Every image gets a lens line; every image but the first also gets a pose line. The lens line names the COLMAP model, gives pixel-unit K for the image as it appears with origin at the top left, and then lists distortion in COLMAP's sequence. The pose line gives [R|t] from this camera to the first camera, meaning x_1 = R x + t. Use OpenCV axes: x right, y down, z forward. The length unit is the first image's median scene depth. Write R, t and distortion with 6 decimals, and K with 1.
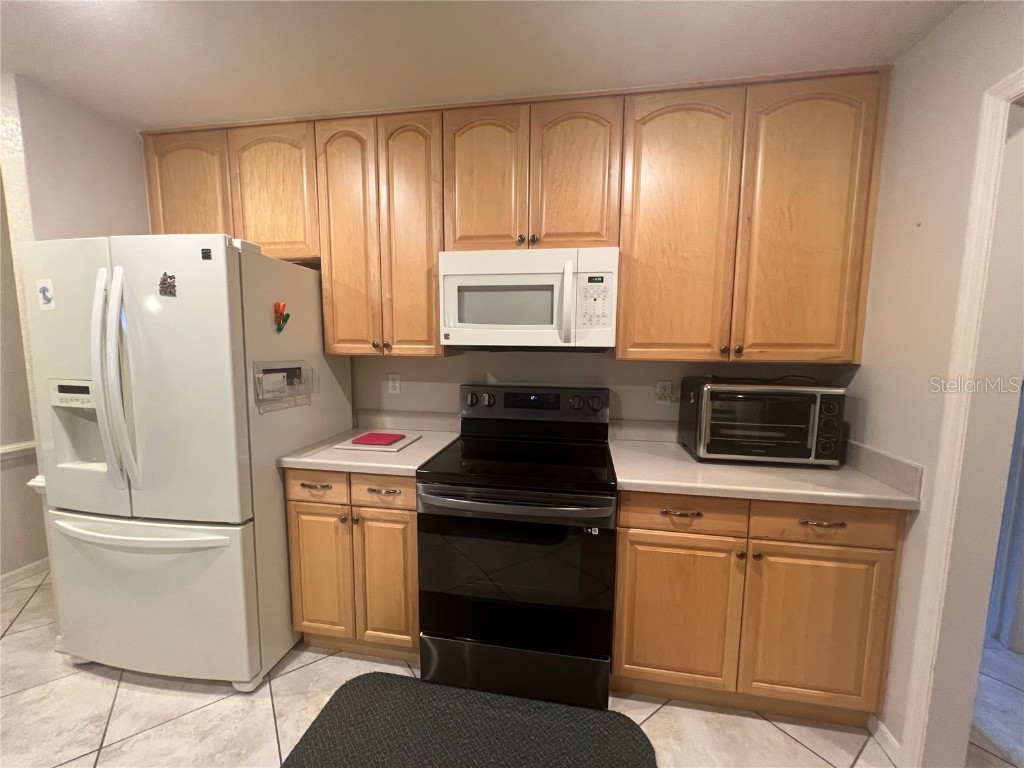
lens RADIAL K [[408.7, 0, 514.5], [0, 408.7, 386.4], [0, 0, 1]] dist [0.000087, 0.000301]
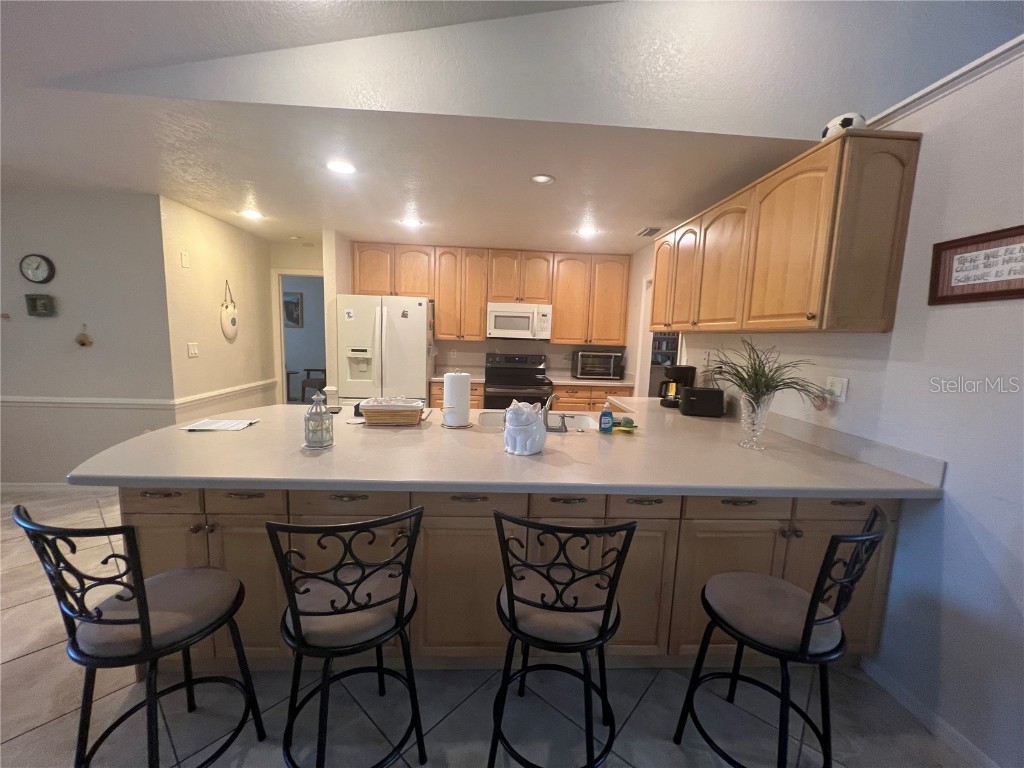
lens RADIAL K [[408.7, 0, 508.9], [0, 408.7, 384.8], [0, 0, 1]] dist [0.000087, 0.000301]
pose [[0.975214, -0.002880, 0.221247, -0.664598], [-0.000497, 0.999884, 0.015208, 0.178913], [-0.221265, -0.014941, 0.975099, -1.714297]]
